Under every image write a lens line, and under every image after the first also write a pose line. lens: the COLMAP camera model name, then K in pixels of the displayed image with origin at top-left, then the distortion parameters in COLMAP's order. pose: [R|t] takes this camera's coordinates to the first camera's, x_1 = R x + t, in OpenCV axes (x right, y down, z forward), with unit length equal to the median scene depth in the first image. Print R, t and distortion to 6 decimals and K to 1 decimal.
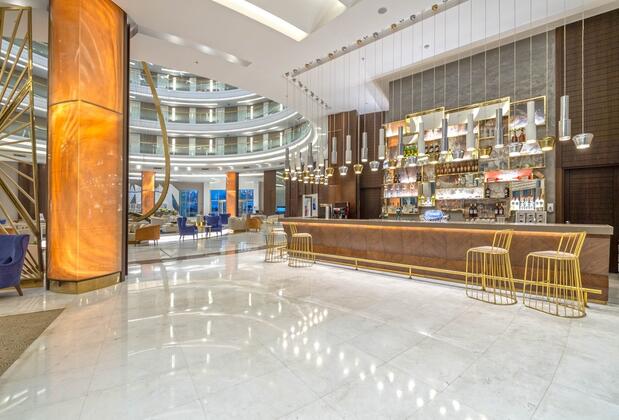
lens RADIAL K [[276.8, 0, 315.4], [0, 276.8, 203.0], [0, 0, 1]] dist [0.002260, -0.000921]
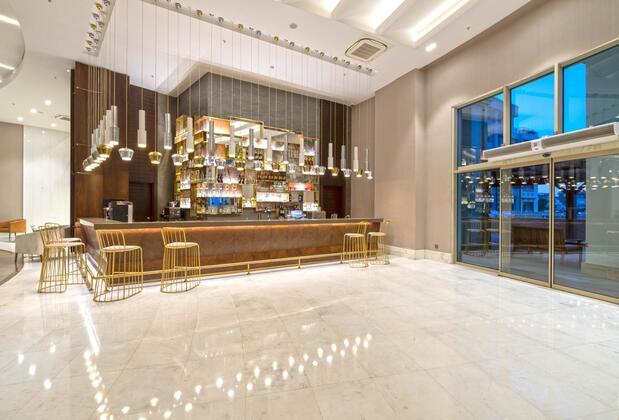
lens RADIAL K [[263.4, 0, 309.1], [0, 263.4, 213.5], [0, 0, 1]] dist [-0.032130, -0.000313]
pose [[0.342128, -0.008101, 0.939618, -0.418805], [-0.028392, 0.999417, 0.018955, 0.009898], [-0.939224, -0.033162, 0.341699, 0.349316]]
